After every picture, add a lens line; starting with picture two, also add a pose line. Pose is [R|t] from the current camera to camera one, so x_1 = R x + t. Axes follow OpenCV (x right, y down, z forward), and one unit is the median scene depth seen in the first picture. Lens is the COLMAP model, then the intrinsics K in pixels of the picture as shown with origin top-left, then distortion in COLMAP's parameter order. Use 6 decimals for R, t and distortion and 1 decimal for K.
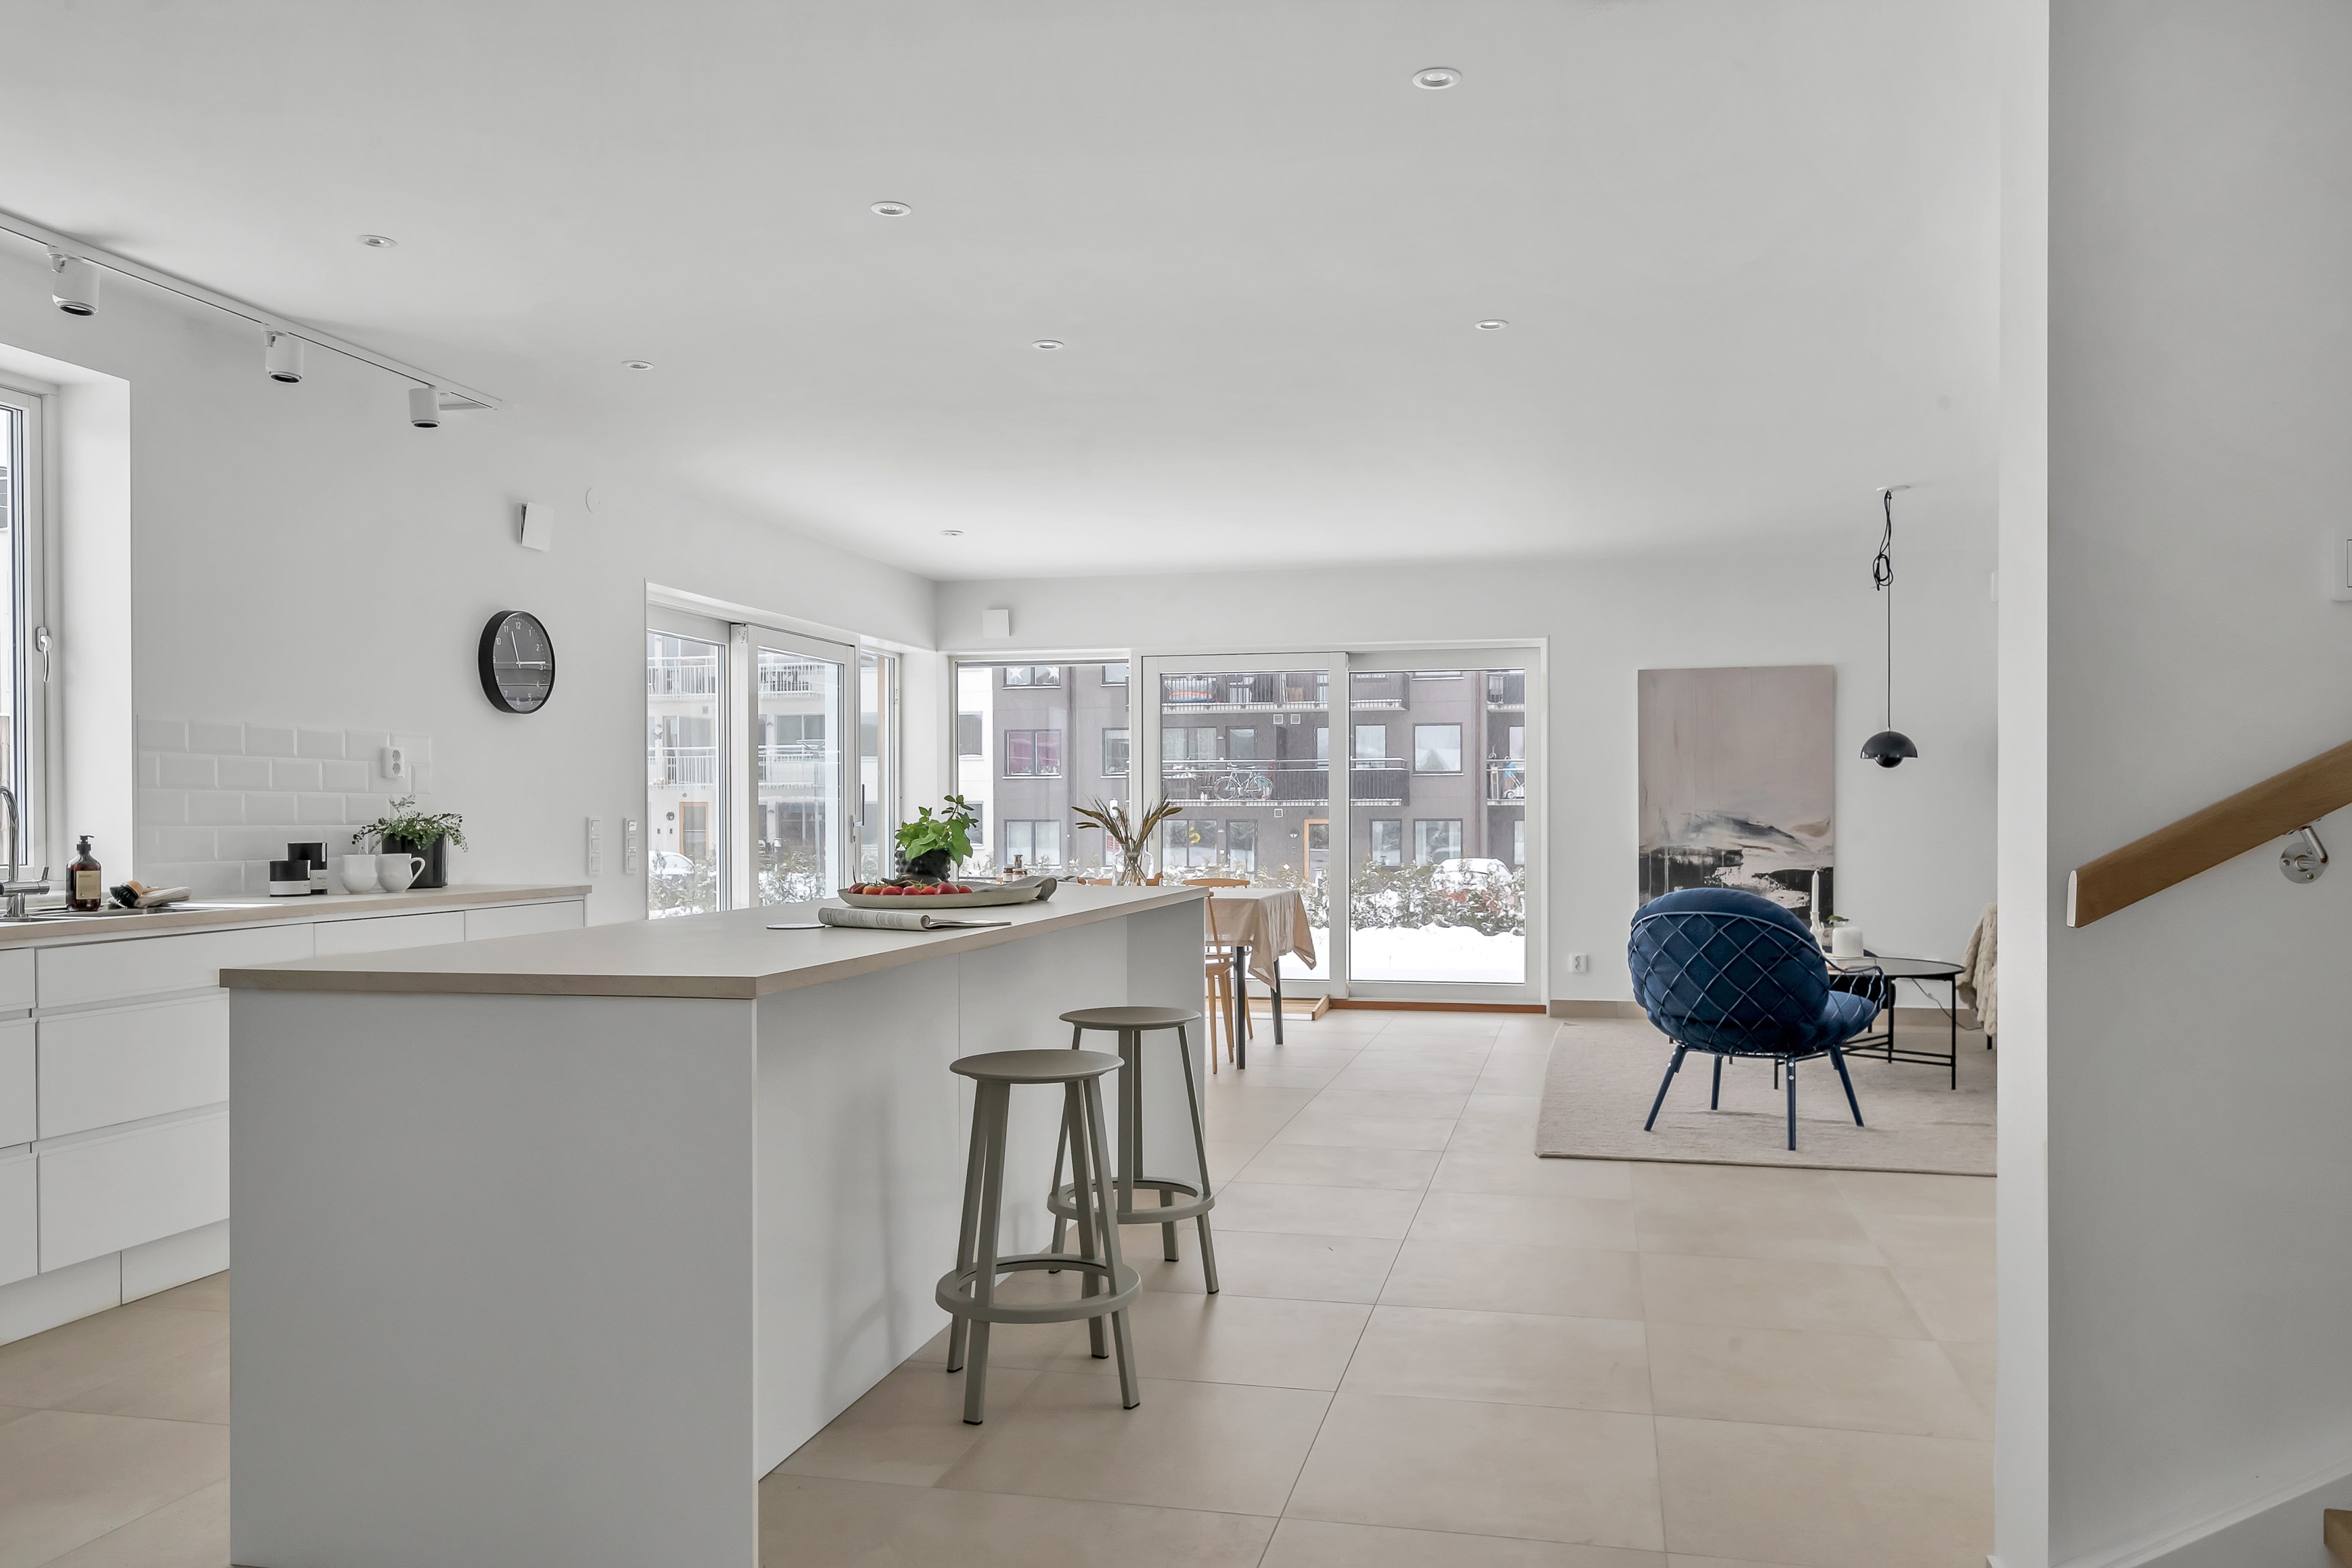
lens RADIAL K [[1718.2, 0, 1201.4], [0, 1718.2, 820.2], [0, 0, 1]] dist [0.021298, 0.001367]
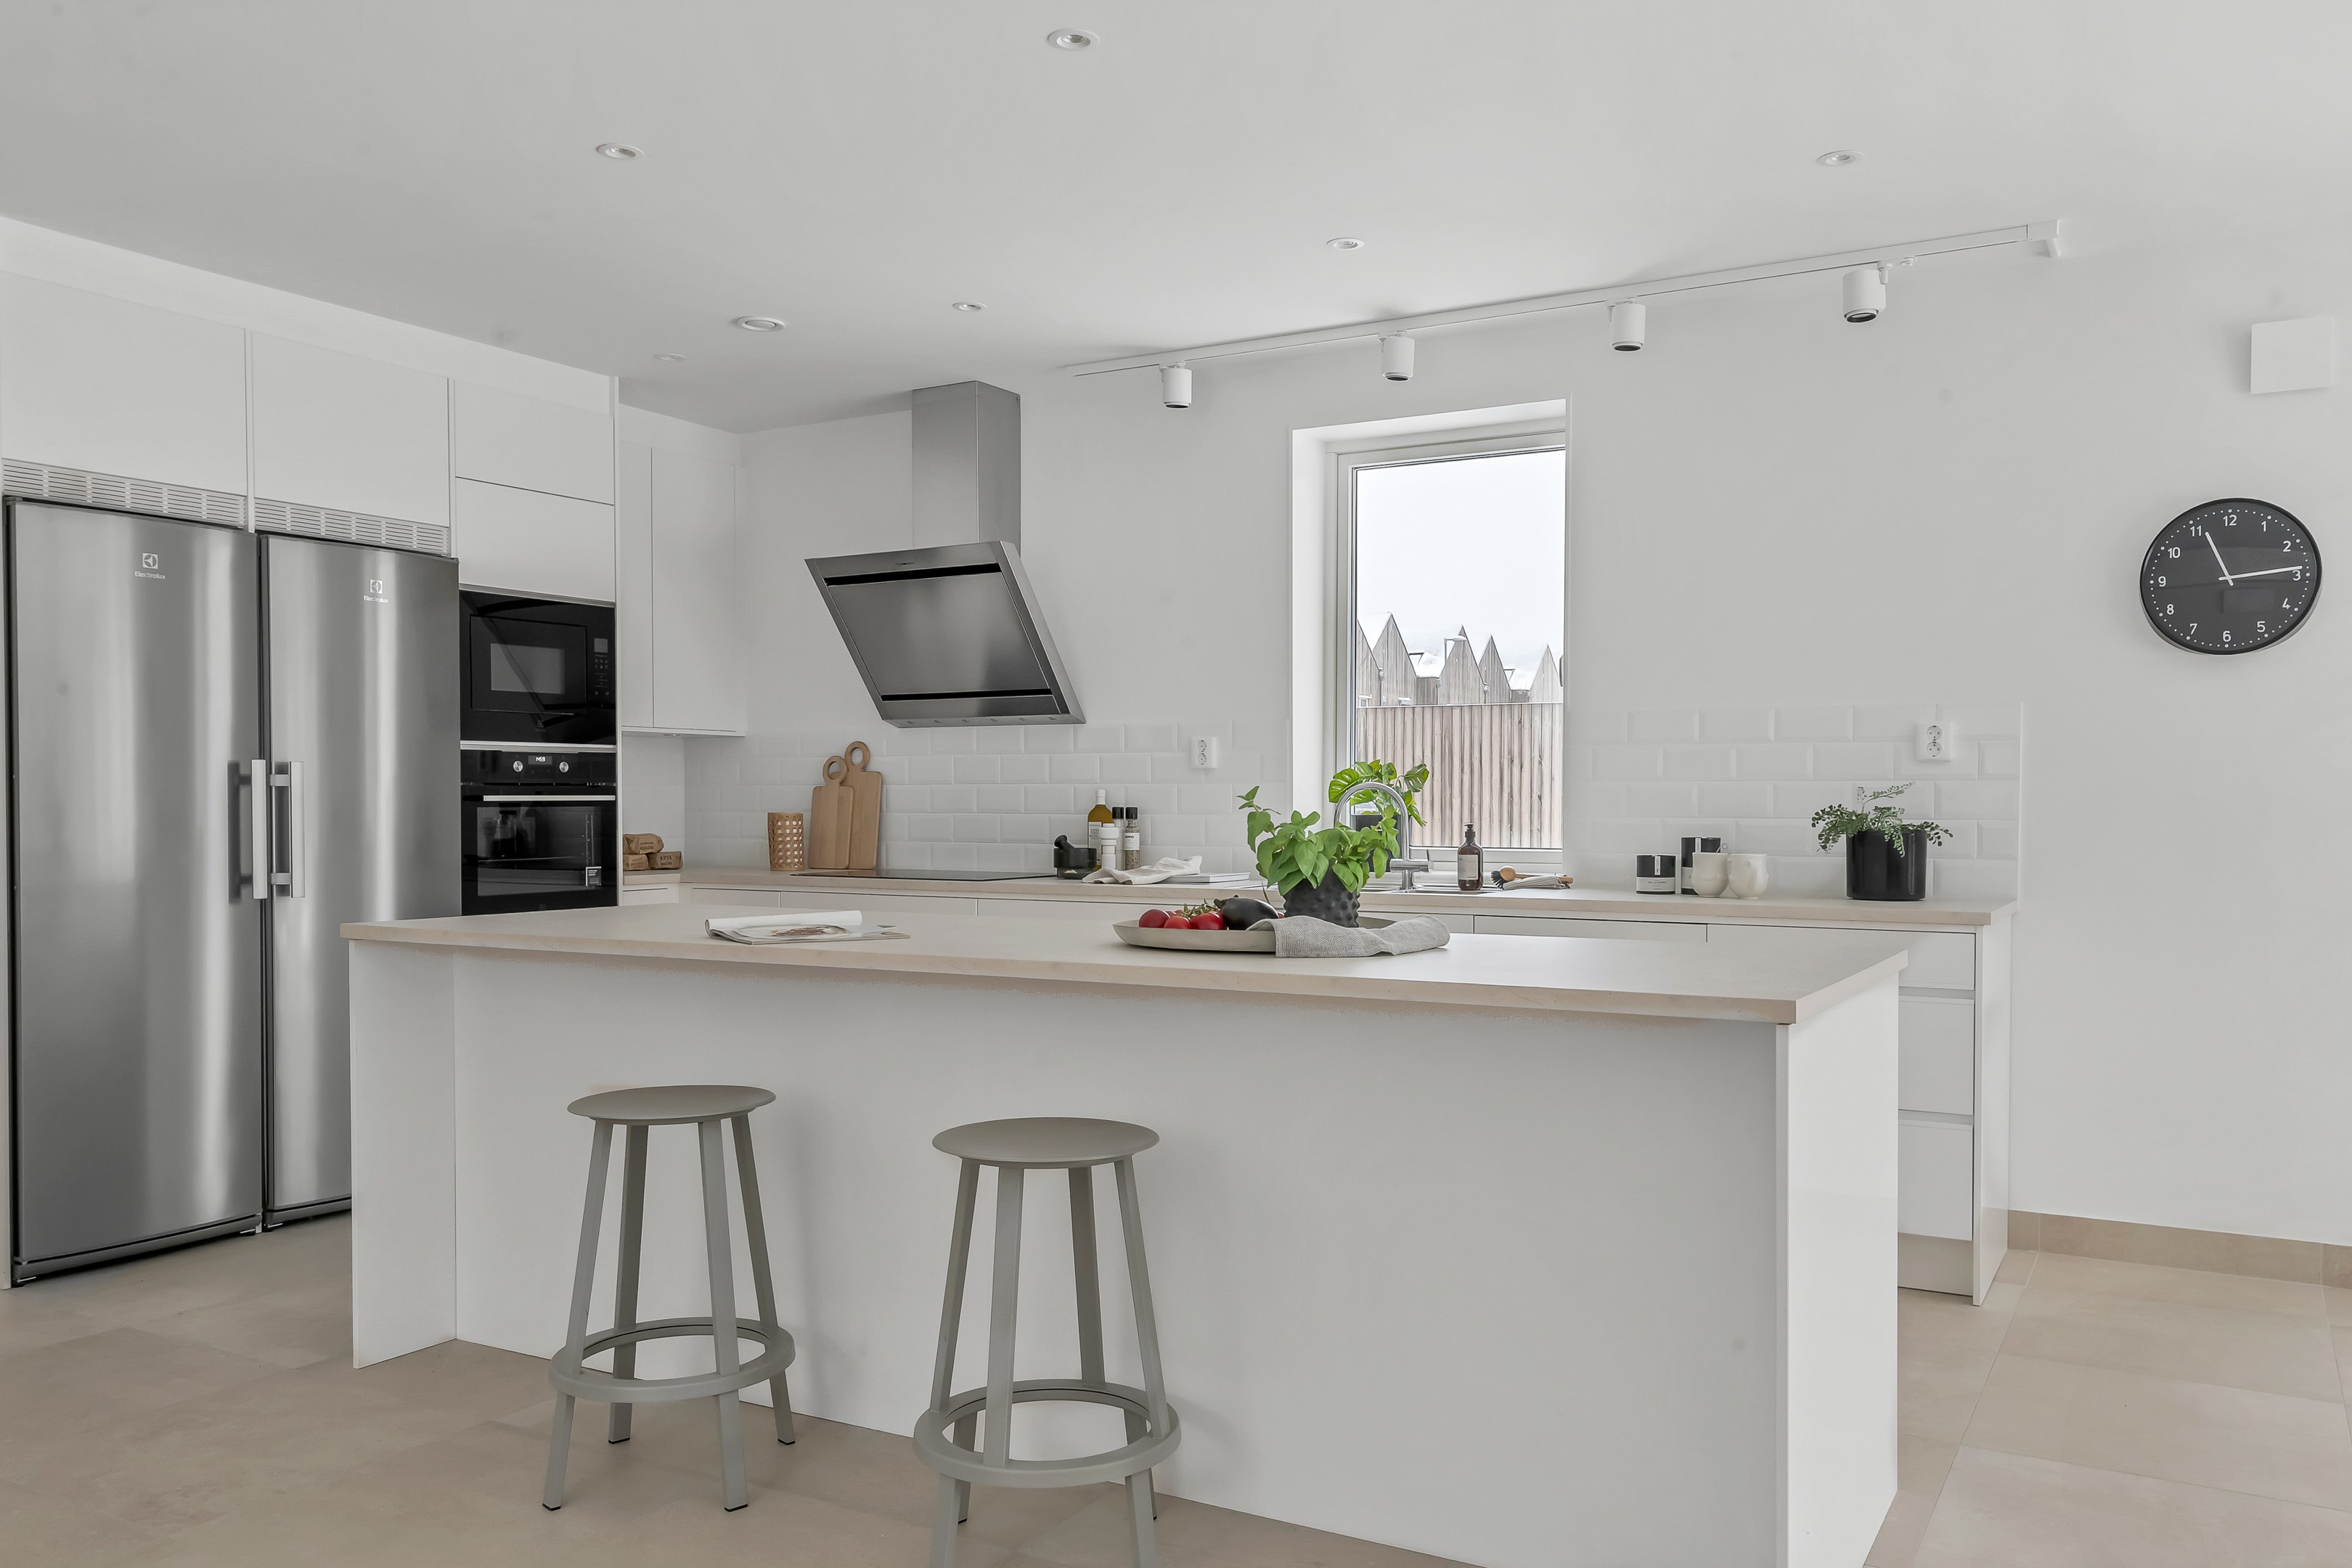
lens RADIAL K [[1730.9, 0, 1185.9], [0, 1730.9, 830.2], [0, 0, 1]] dist [0.004976, 0.002155]
pose [[-0.293445, 0.020438, -0.955757, 0.238019], [-0.002444, 0.999752, 0.022129, -0.005656], [0.955973, 0.008829, -0.293322, 0.548922]]
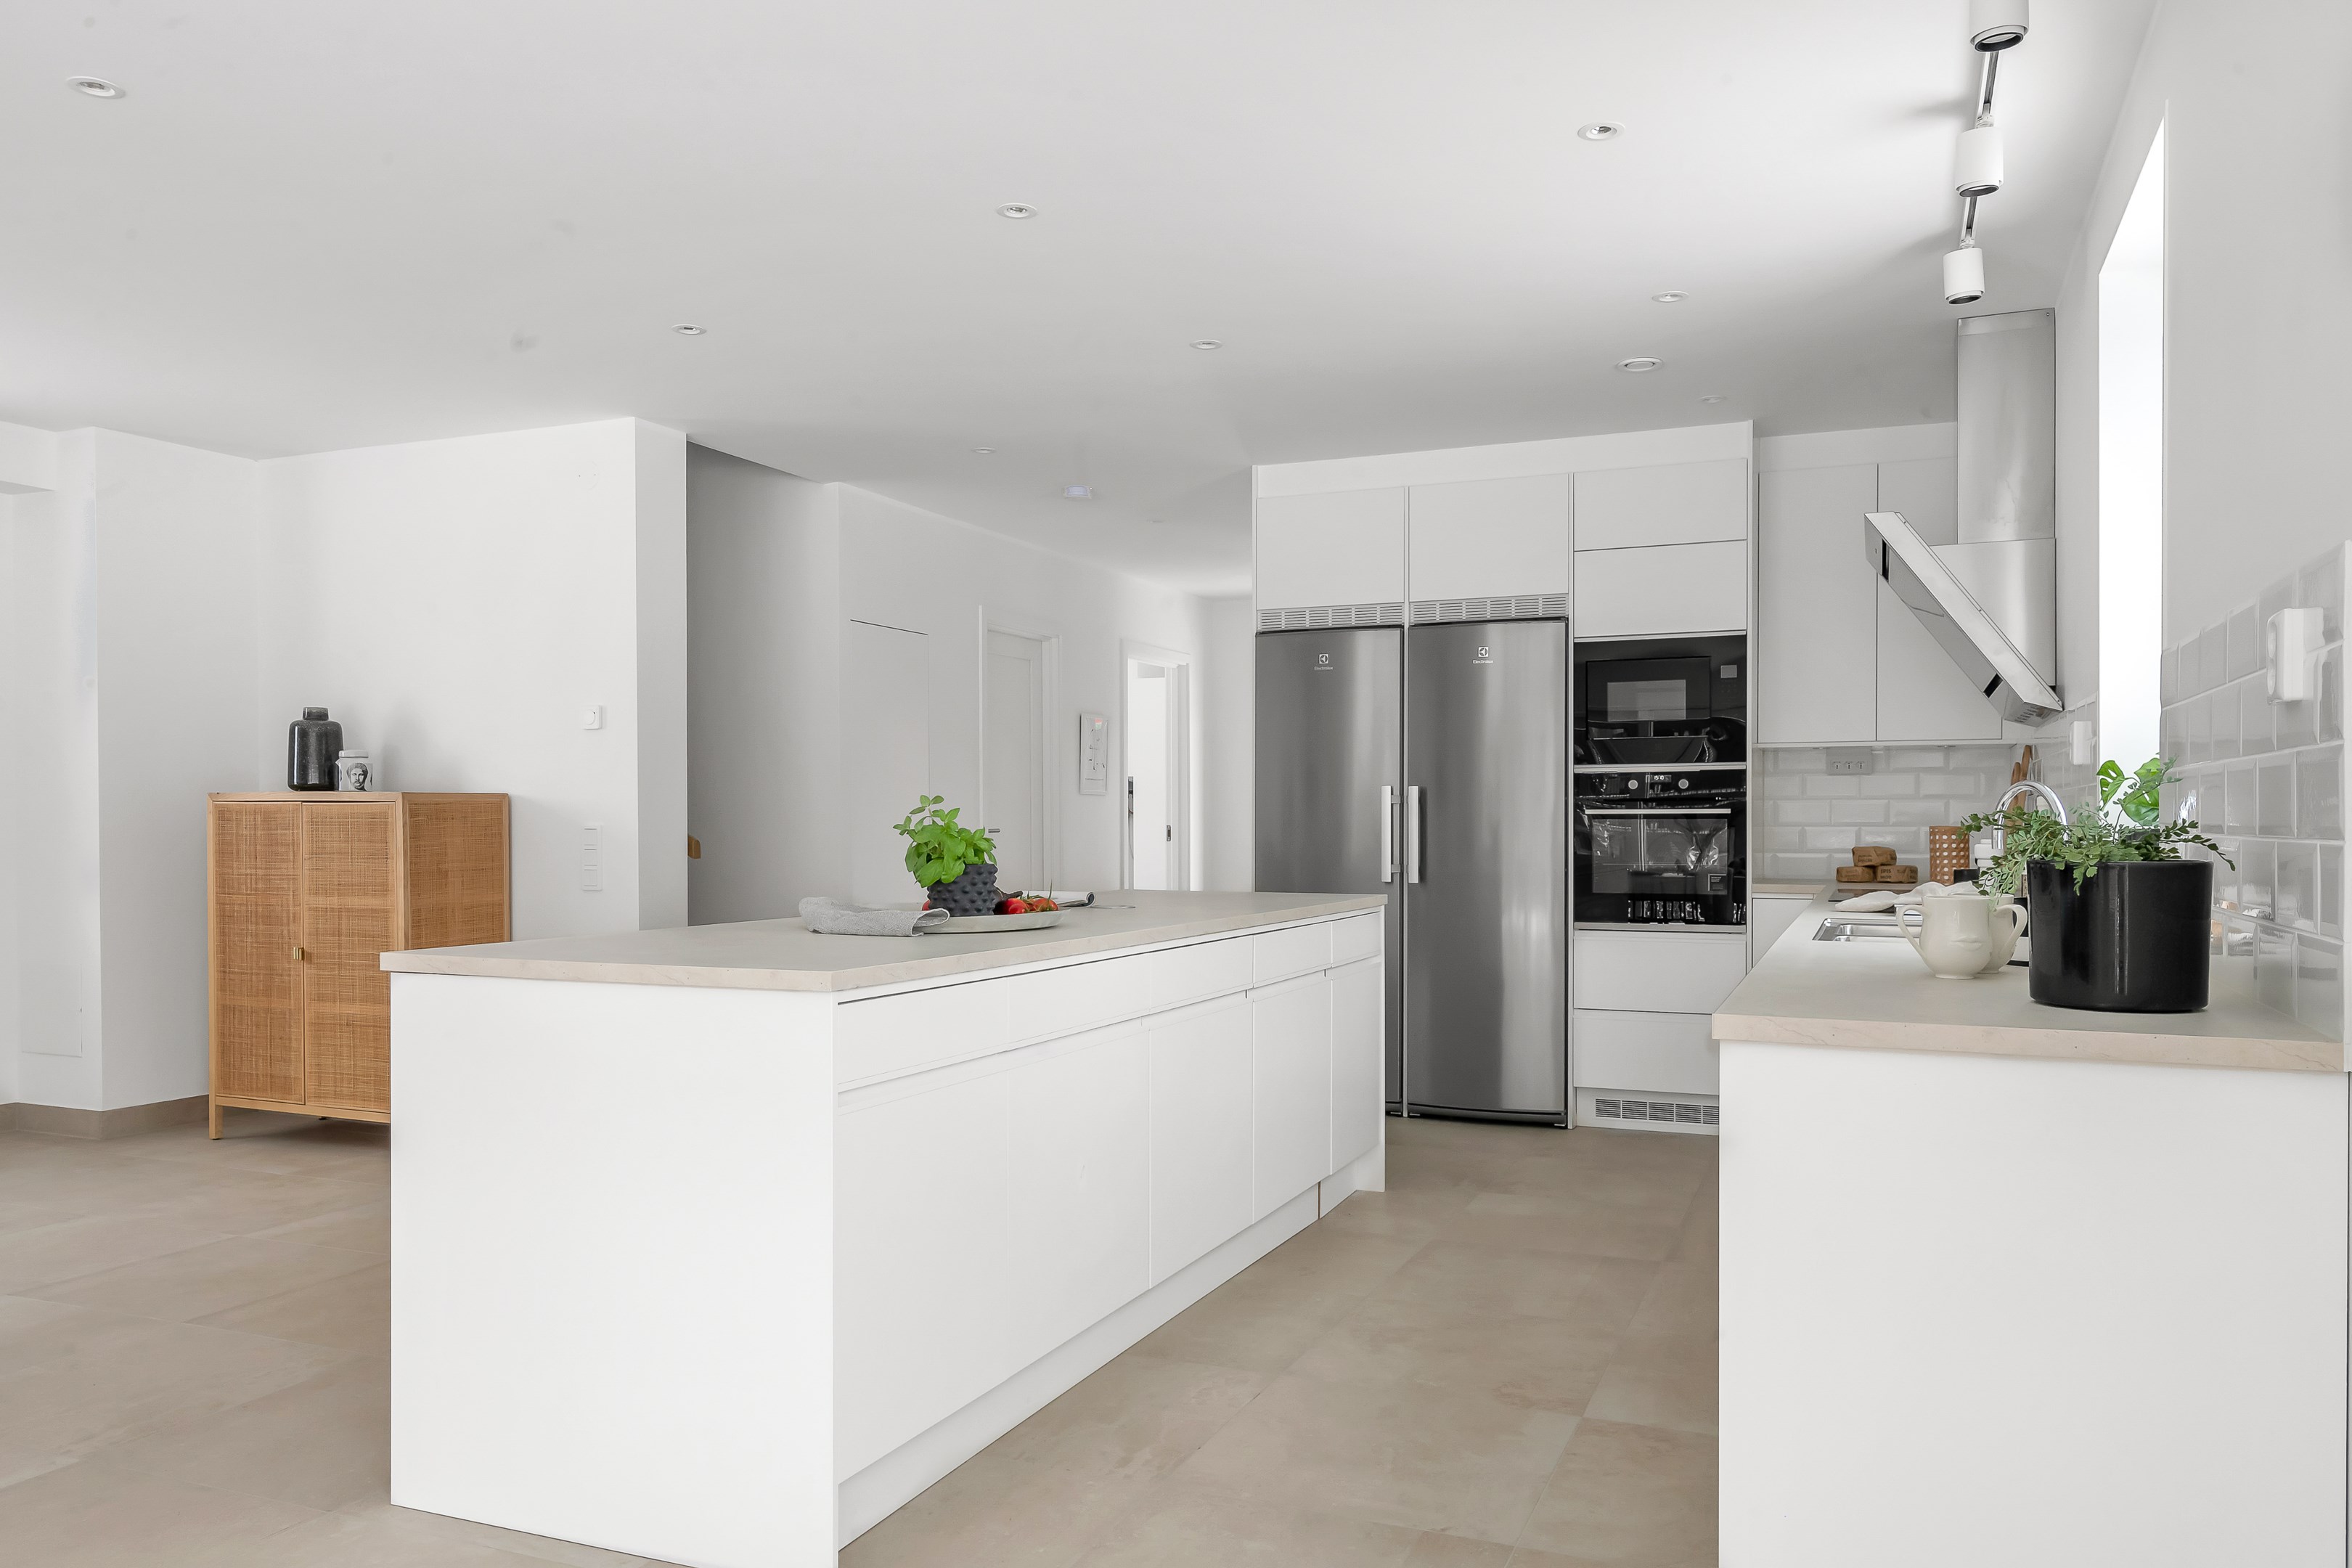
lens RADIAL K [[1633.4, 0, 1189.5], [0, 1633.4, 844.5], [0, 0, 1]] dist [0.004772, 0.000851]
pose [[-0.986491, 0.001098, 0.163814, -0.185748], [0.003969, 0.999844, 0.017196, -0.001792], [-0.163769, 0.017614, -0.986341, 0.828567]]
